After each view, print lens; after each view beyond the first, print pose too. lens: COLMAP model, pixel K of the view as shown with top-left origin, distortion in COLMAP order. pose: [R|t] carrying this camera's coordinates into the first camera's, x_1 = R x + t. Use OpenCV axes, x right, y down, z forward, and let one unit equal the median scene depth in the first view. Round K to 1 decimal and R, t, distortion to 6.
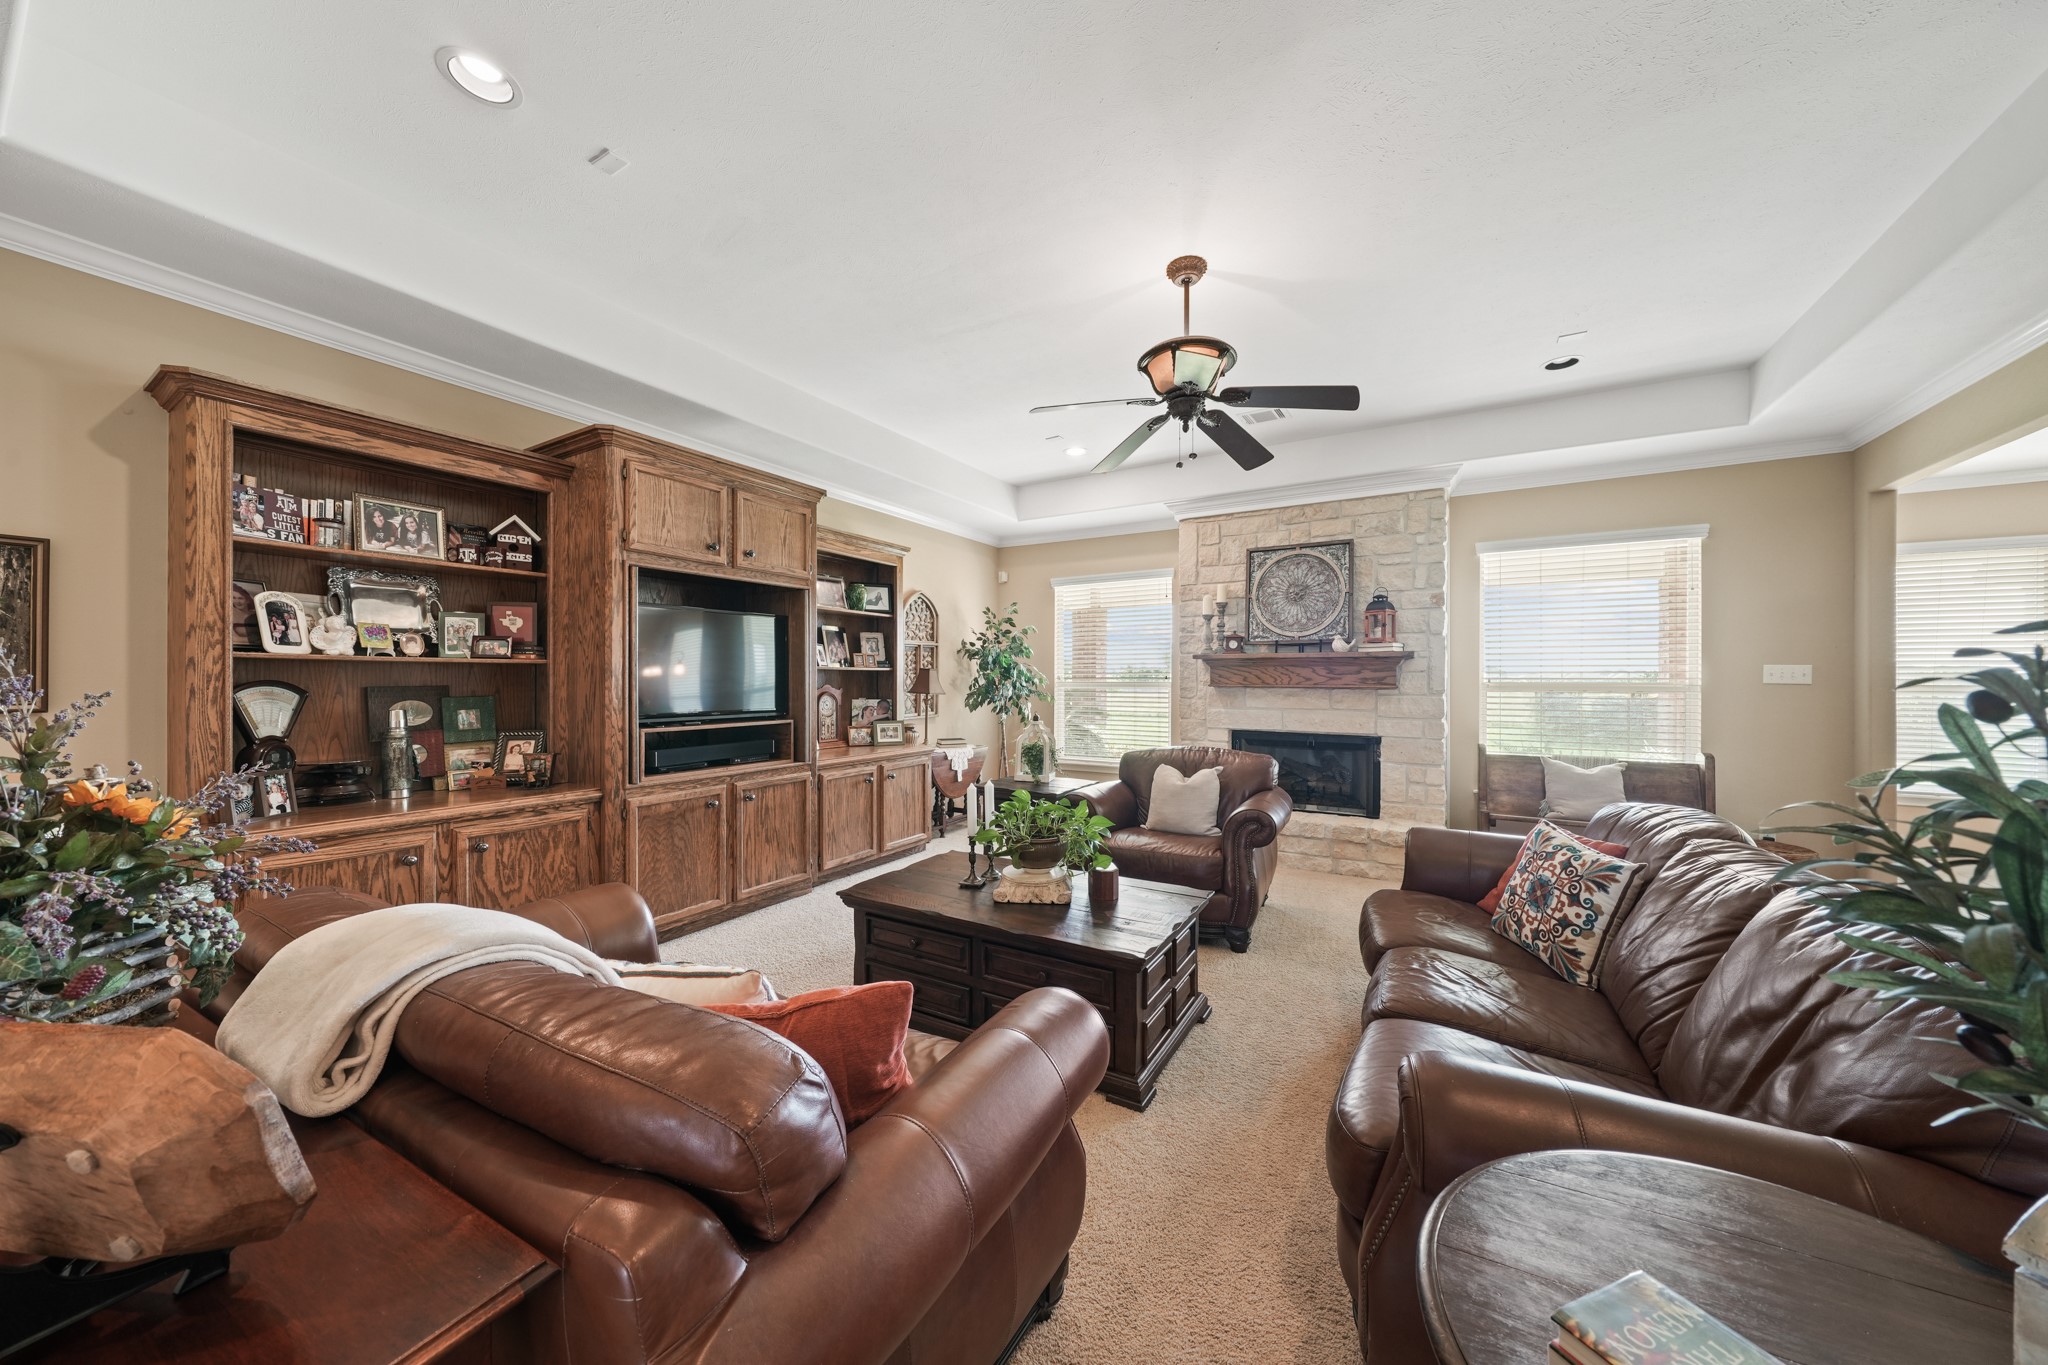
lens RADIAL K [[712.7, 0, 1016.3], [0, 712.7, 677.8], [0, 0, 1]] dist [0.000202, -0.000012]
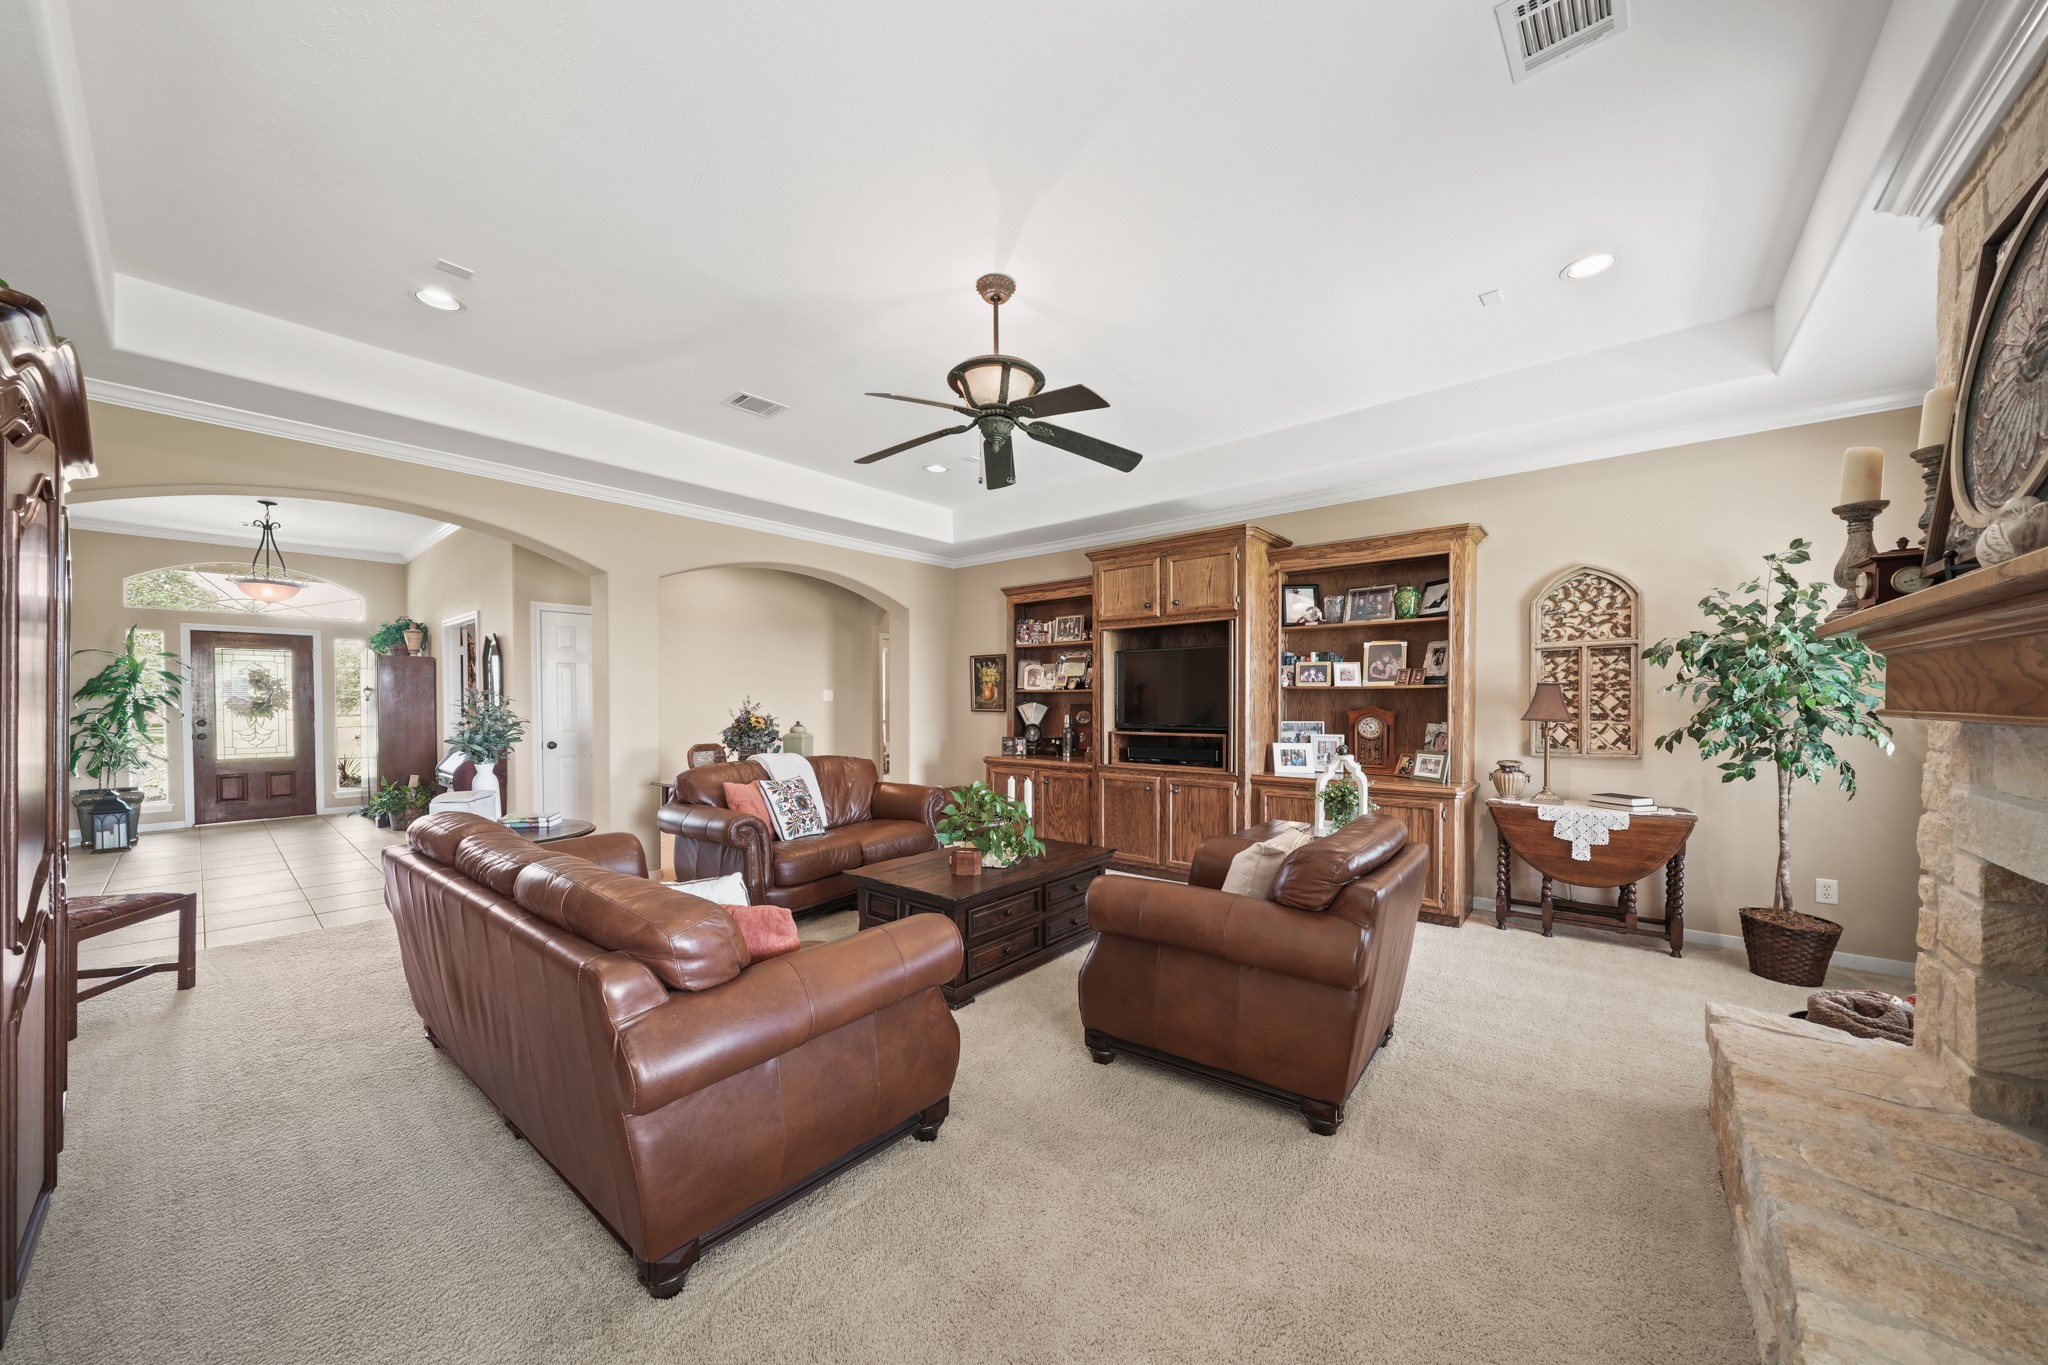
lens RADIAL K [[715.6, 0, 1013.9], [0, 715.6, 720.5], [0, 0, 1]] dist [-0.000616, -0.000071]
pose [[-0.167039, 0.021378, -0.985718, 1.224363], [-0.000339, 0.999764, 0.021740, 0.014443], [0.985950, 0.003966, -0.166993, 1.181538]]
